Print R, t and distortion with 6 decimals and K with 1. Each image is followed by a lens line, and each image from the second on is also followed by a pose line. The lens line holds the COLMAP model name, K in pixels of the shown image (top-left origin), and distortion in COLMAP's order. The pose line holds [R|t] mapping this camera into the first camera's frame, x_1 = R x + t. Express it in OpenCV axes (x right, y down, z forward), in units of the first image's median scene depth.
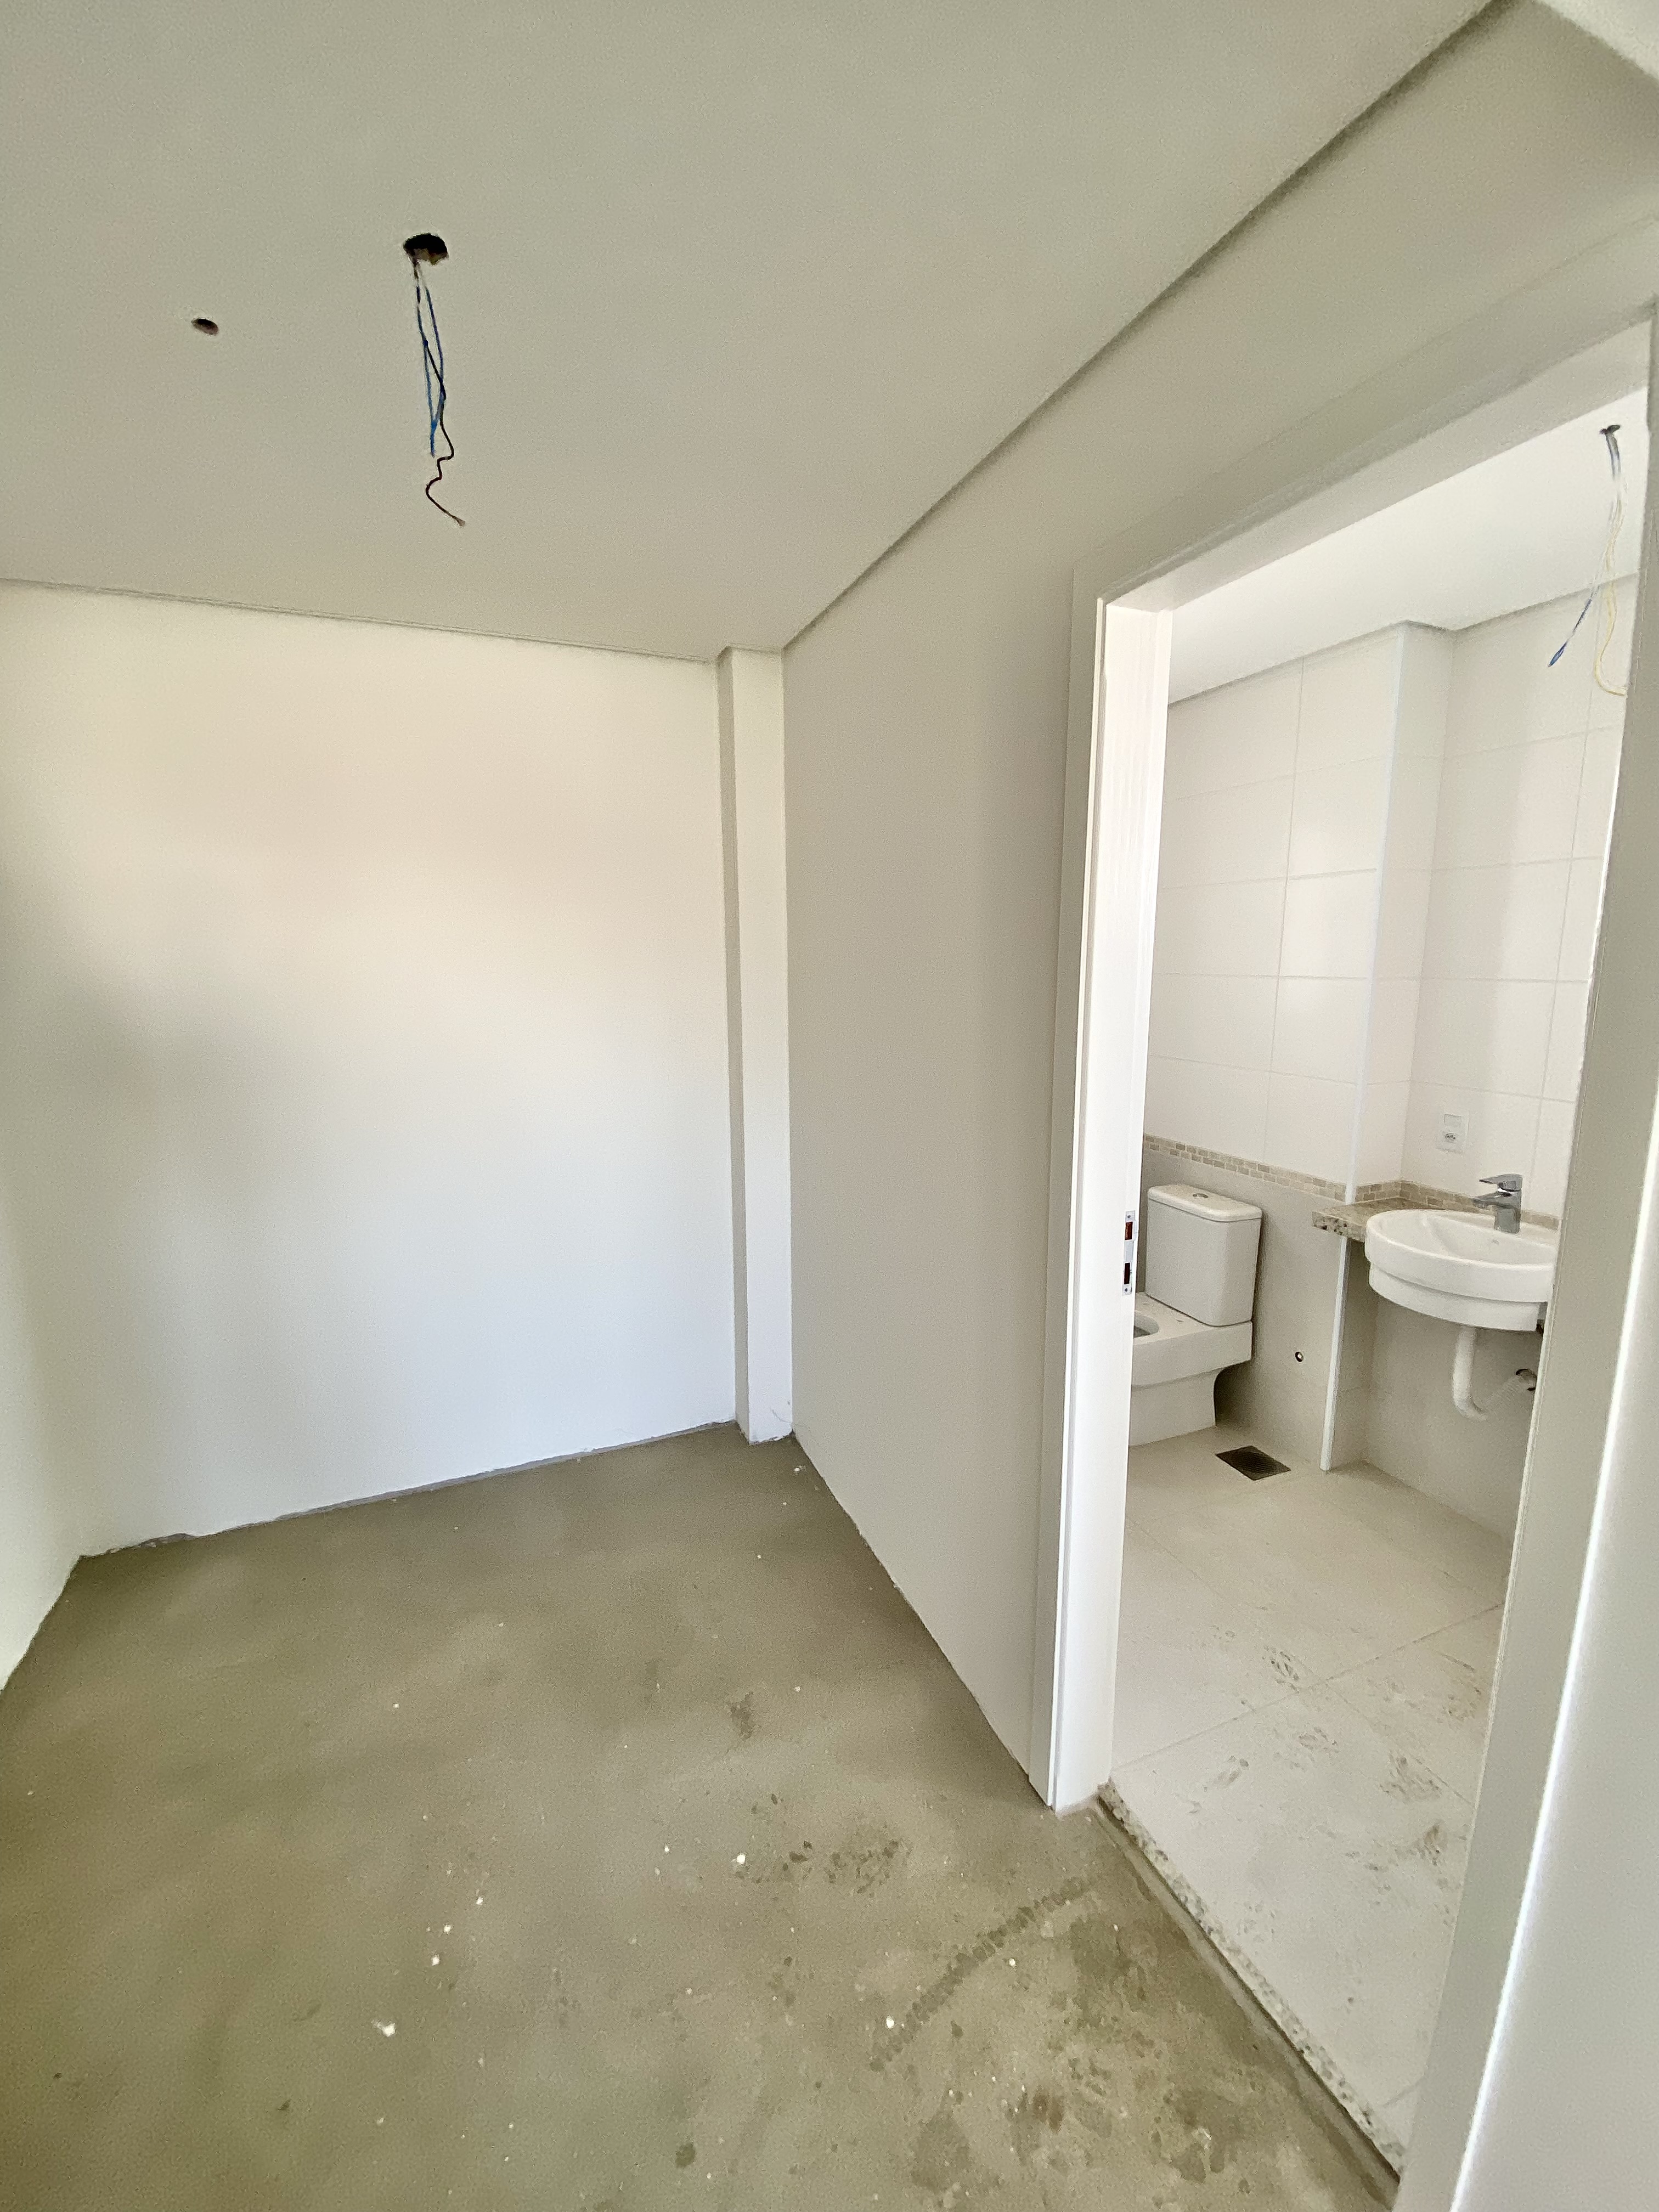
lens RADIAL K [[905.0, 0, 822.4], [0, 905.0, 1094.7], [0, 0, 1]] dist [-0.000694, -0.012313]
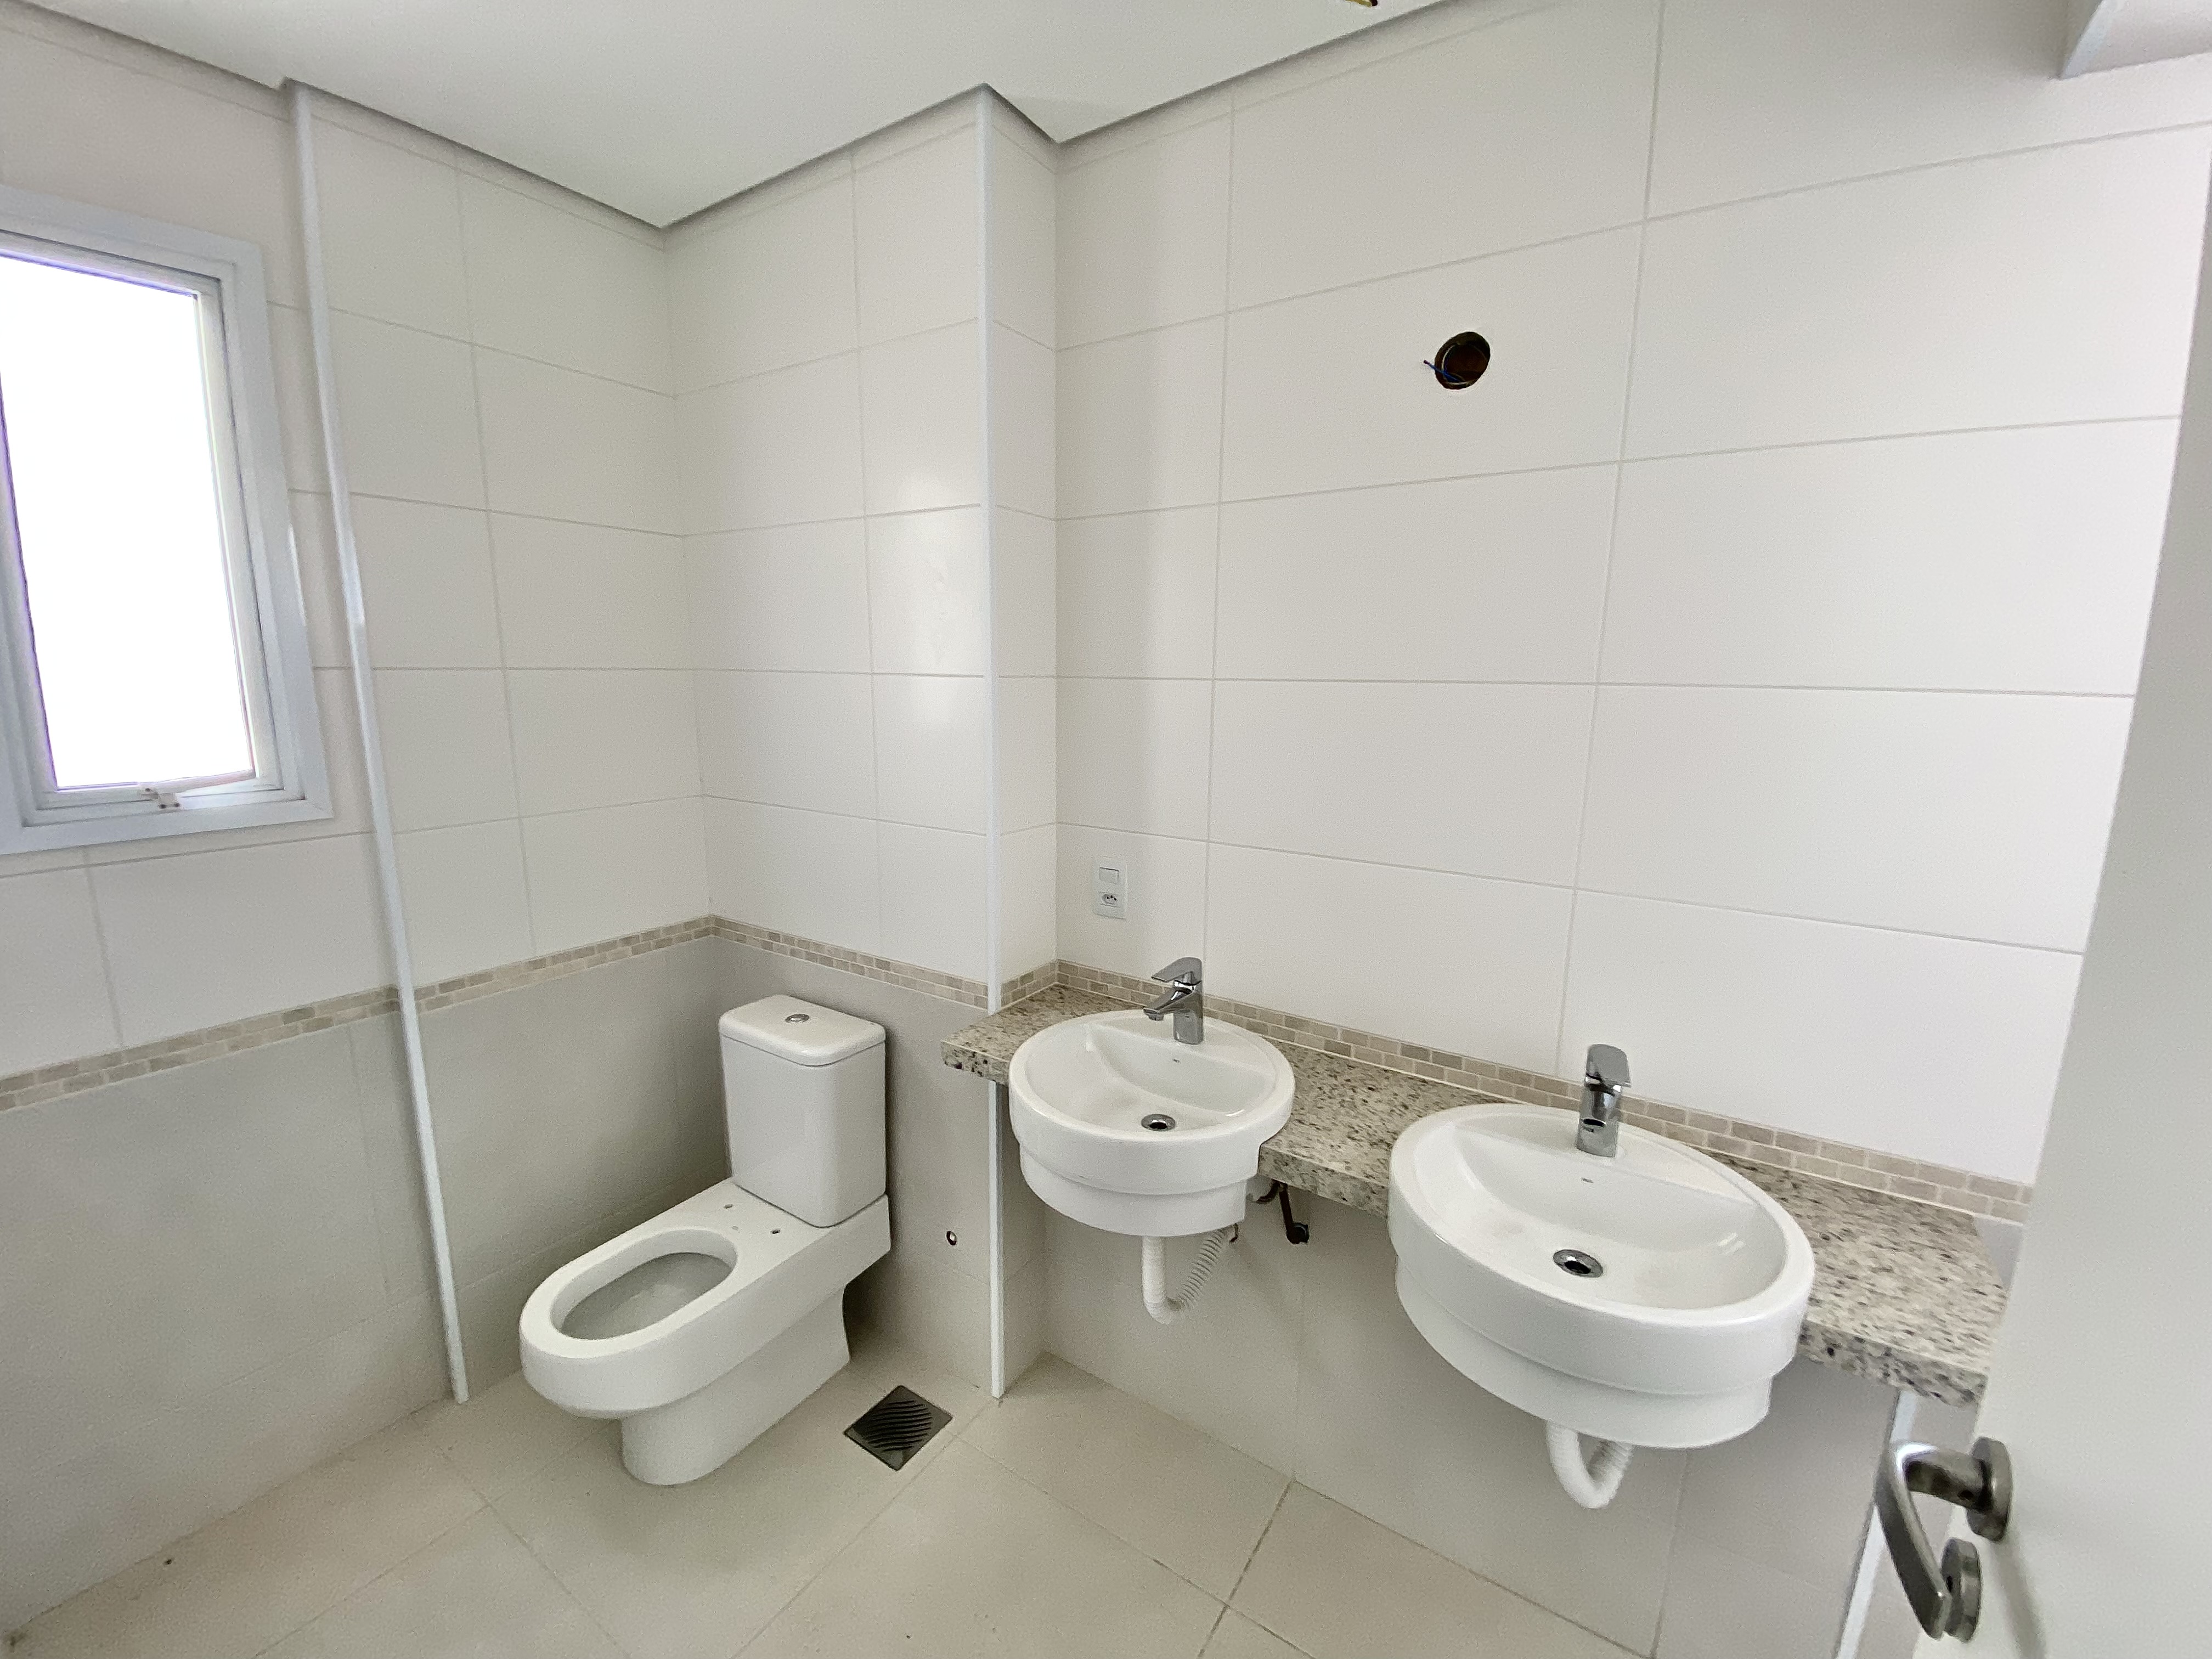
lens RADIAL K [[905.0, 0, 1100.8], [0, 905.0, 812.9], [0, 0, 1]] dist [-0.000694, -0.012313]
pose [[0.821525, -0.081882, 0.564262, 0.270660], [0.080128, 0.996393, 0.027929, -0.037455], [-0.564514, 0.022269, 0.825123, 0.382100]]
